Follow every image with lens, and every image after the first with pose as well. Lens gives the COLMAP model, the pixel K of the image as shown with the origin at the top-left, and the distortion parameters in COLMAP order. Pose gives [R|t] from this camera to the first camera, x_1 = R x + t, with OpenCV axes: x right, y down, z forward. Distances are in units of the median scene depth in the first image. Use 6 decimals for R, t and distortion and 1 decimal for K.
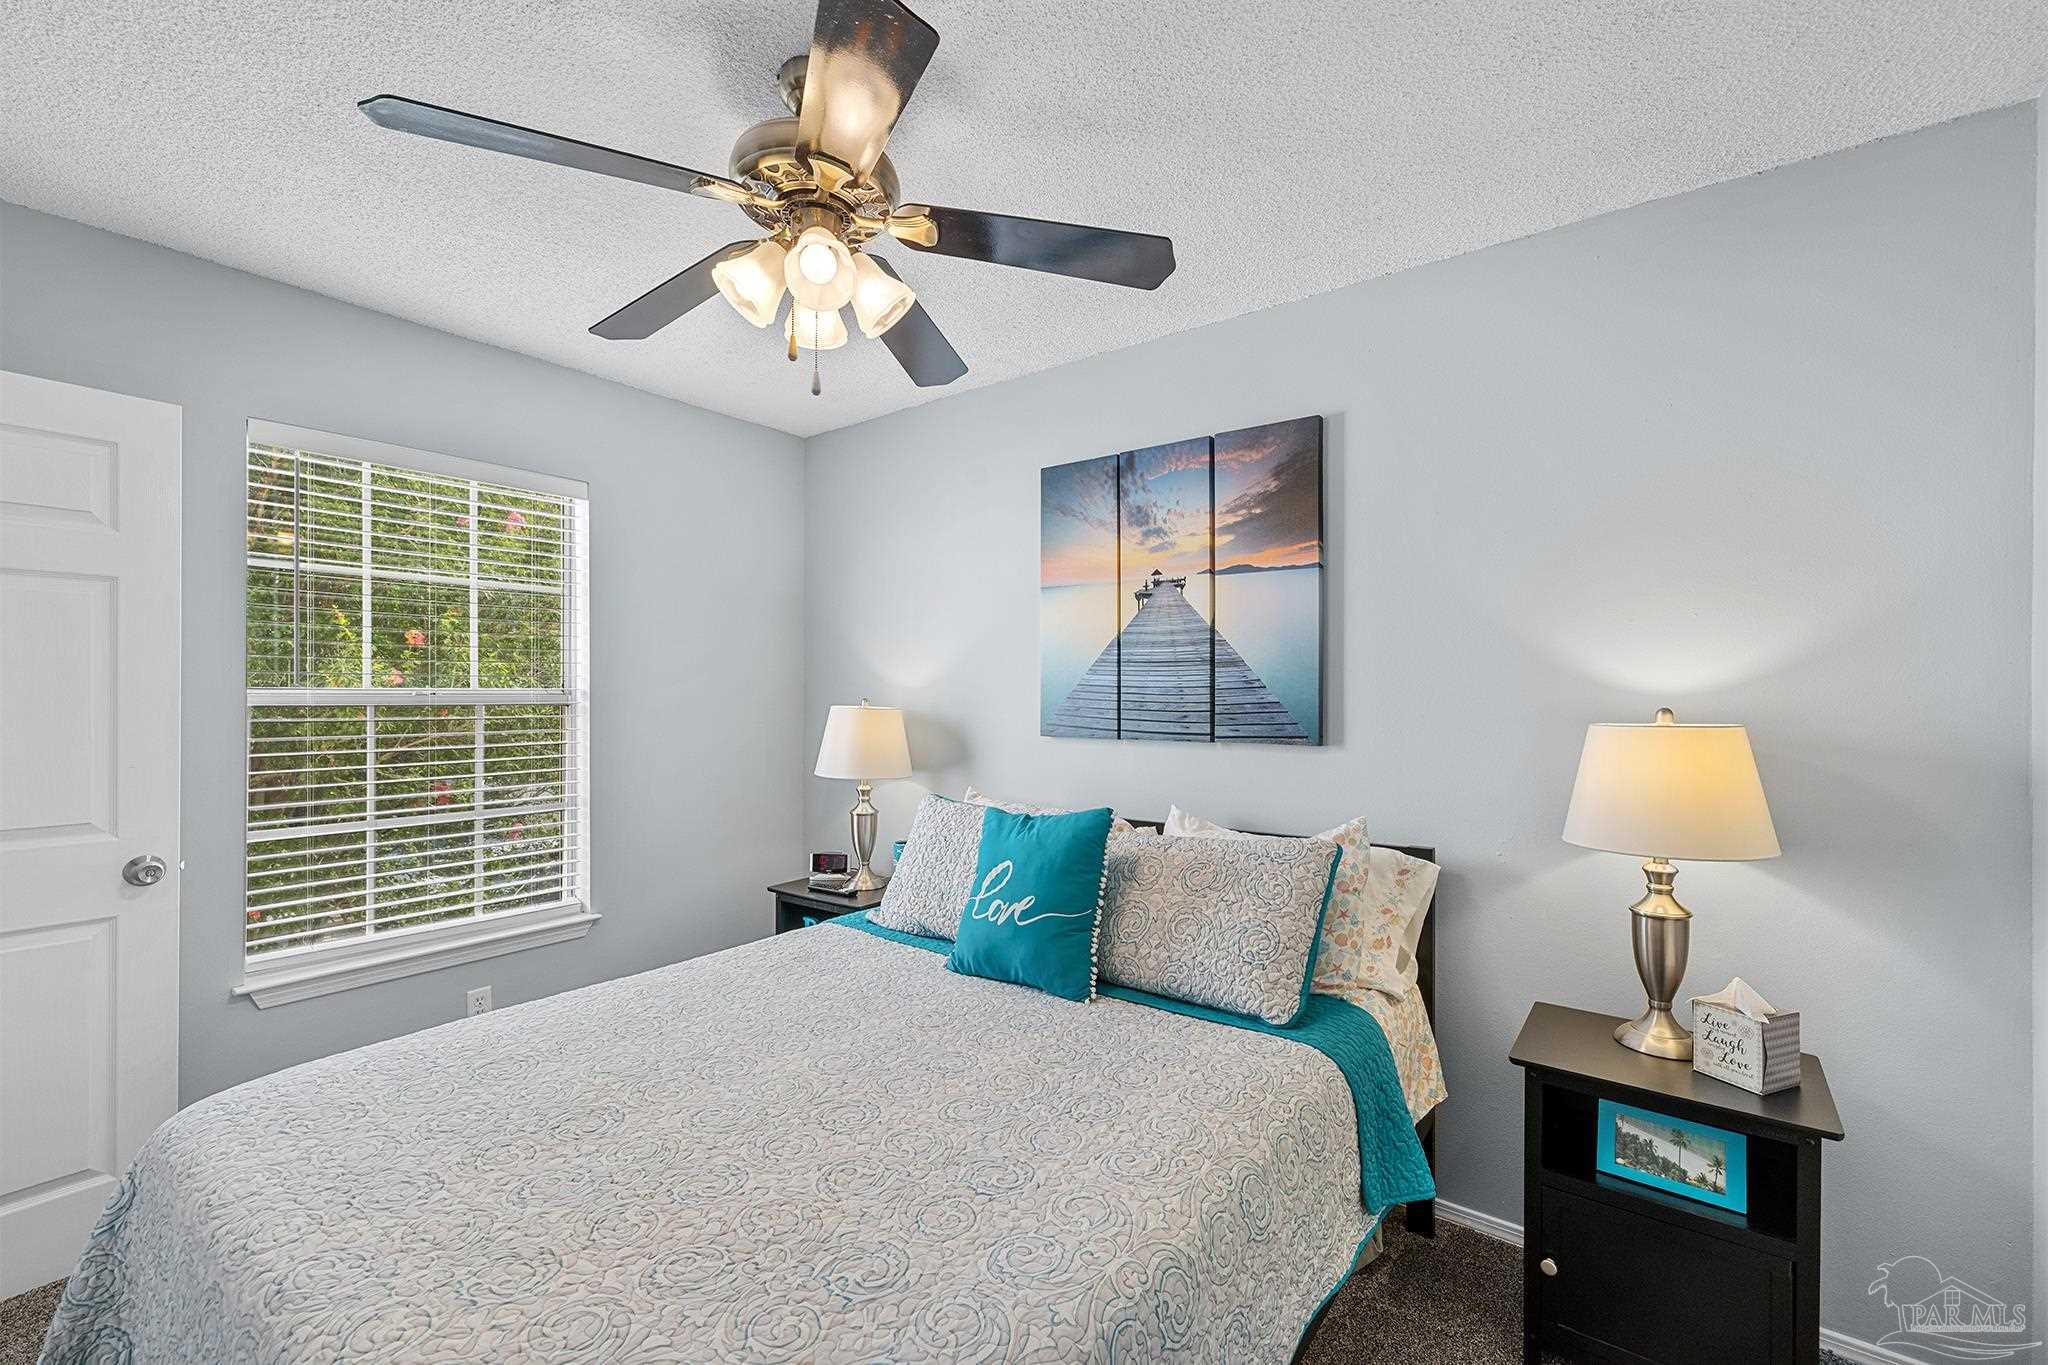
lens RADIAL K [[867.4, 0, 1025.1], [0, 867.4, 687.5], [0, 0, 1]] dist [-0.000437, 0.001945]
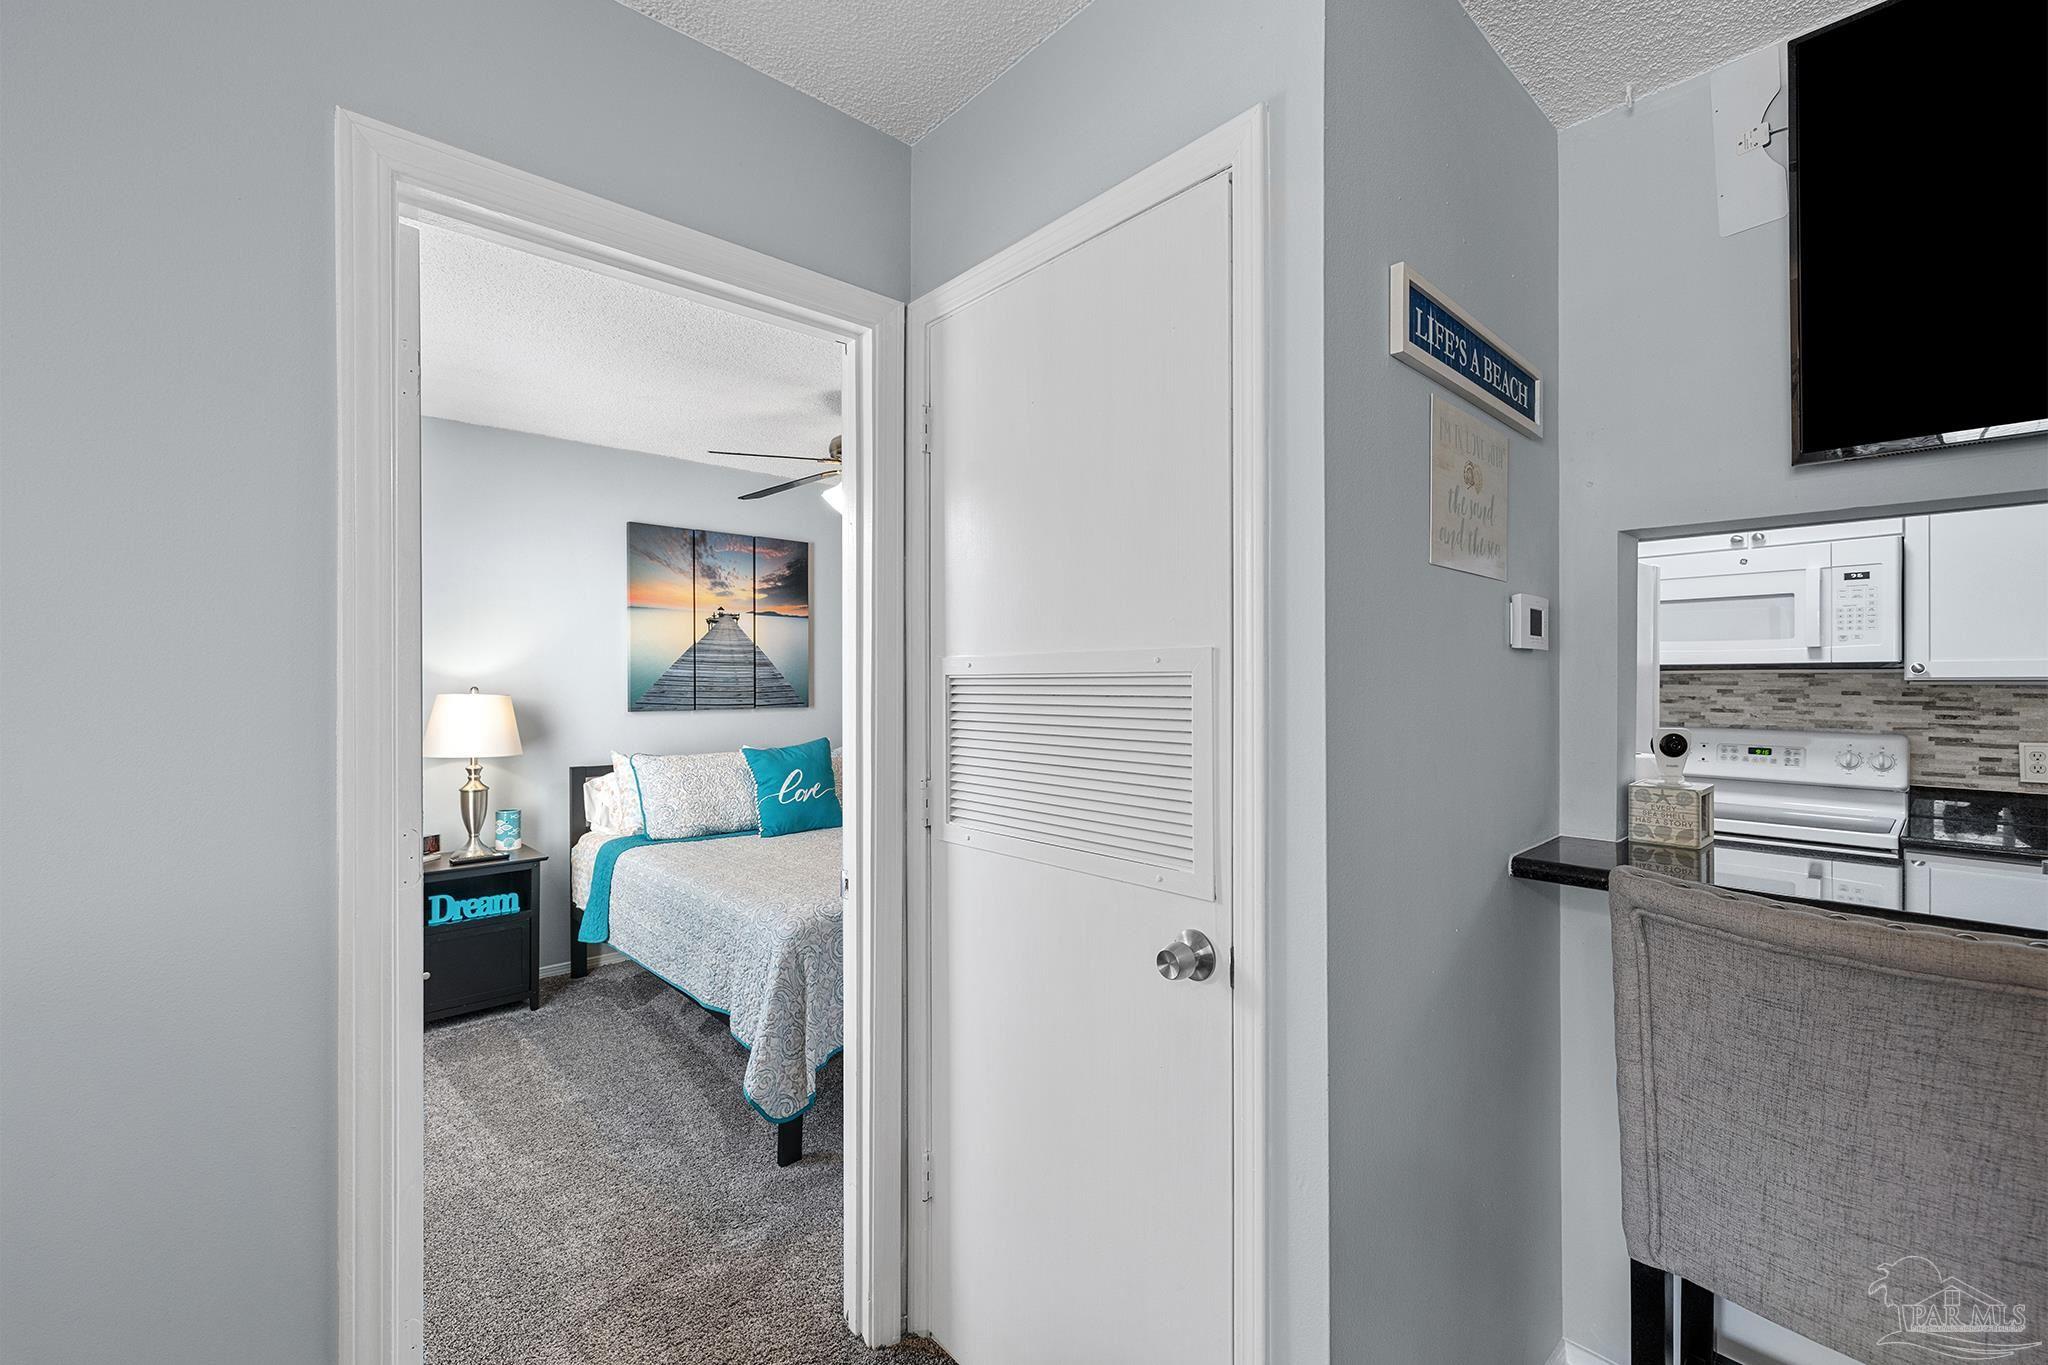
lens RADIAL K [[867.4, 0, 1026.5], [0, 867.4, 677.2], [0, 0, 1]] dist [-0.000437, 0.001945]
pose [[0.173511, 0.000316, 0.984832, -1.409565], [-0.007210, 0.999974, 0.000950, -0.006923], [-0.984805, -0.007265, 0.173509, 0.135571]]
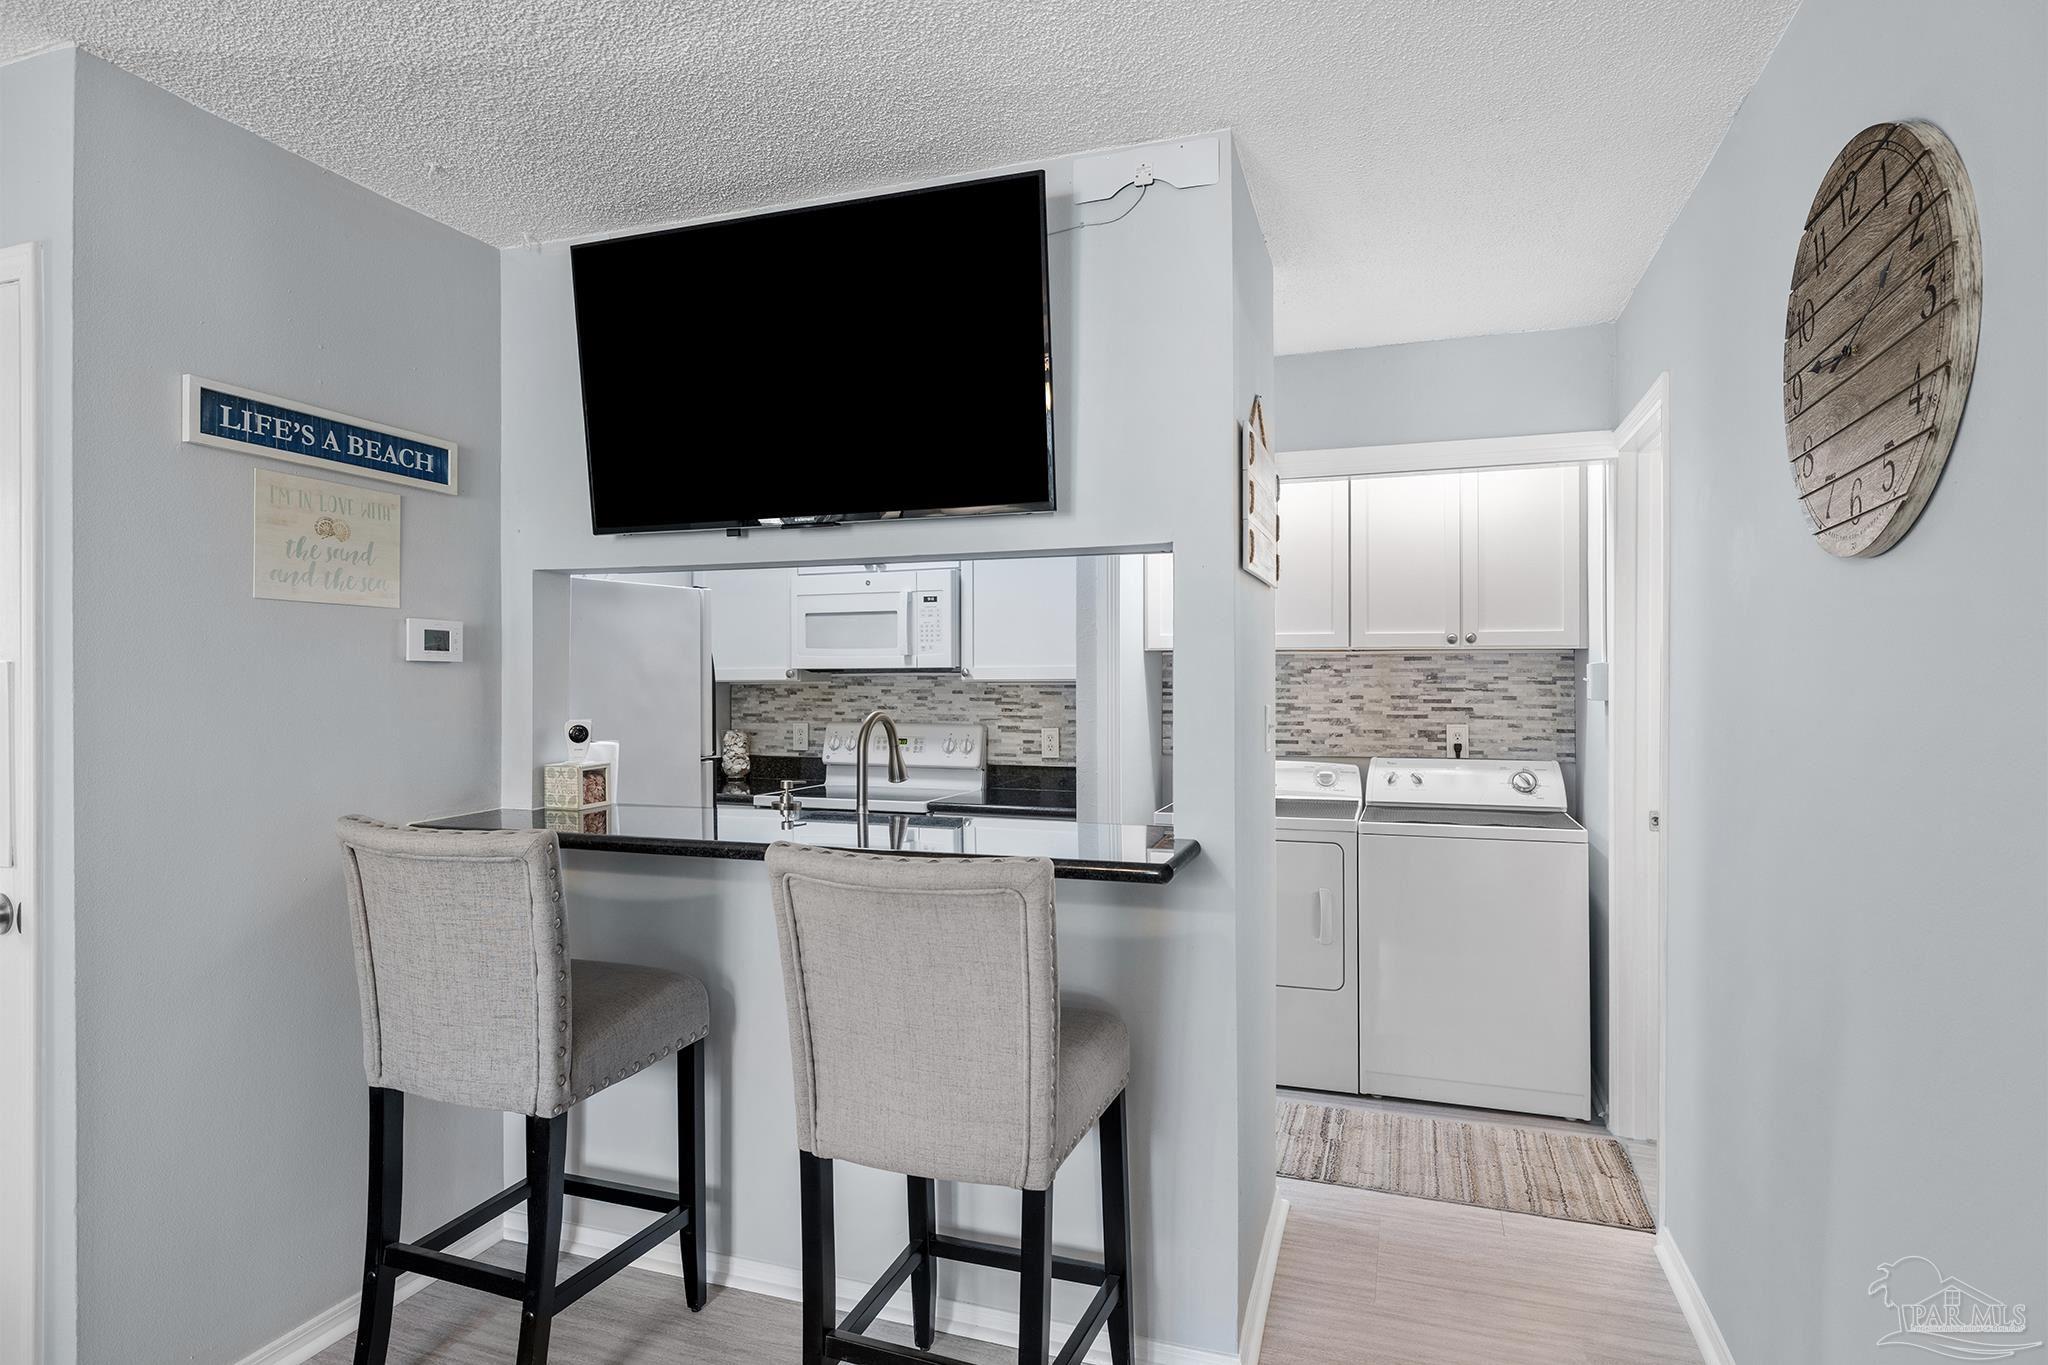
lens RADIAL K [[1091.8, 0, 1026.6], [0, 1091.8, 673.2], [0, 0, 1]] dist [-0.002726, 0.003487]
pose [[-0.311354, 0.002440, 0.950291, -1.829954], [-0.005790, 0.999973, -0.004464, -0.016381], [-0.950276, -0.006892, -0.311331, -0.294146]]
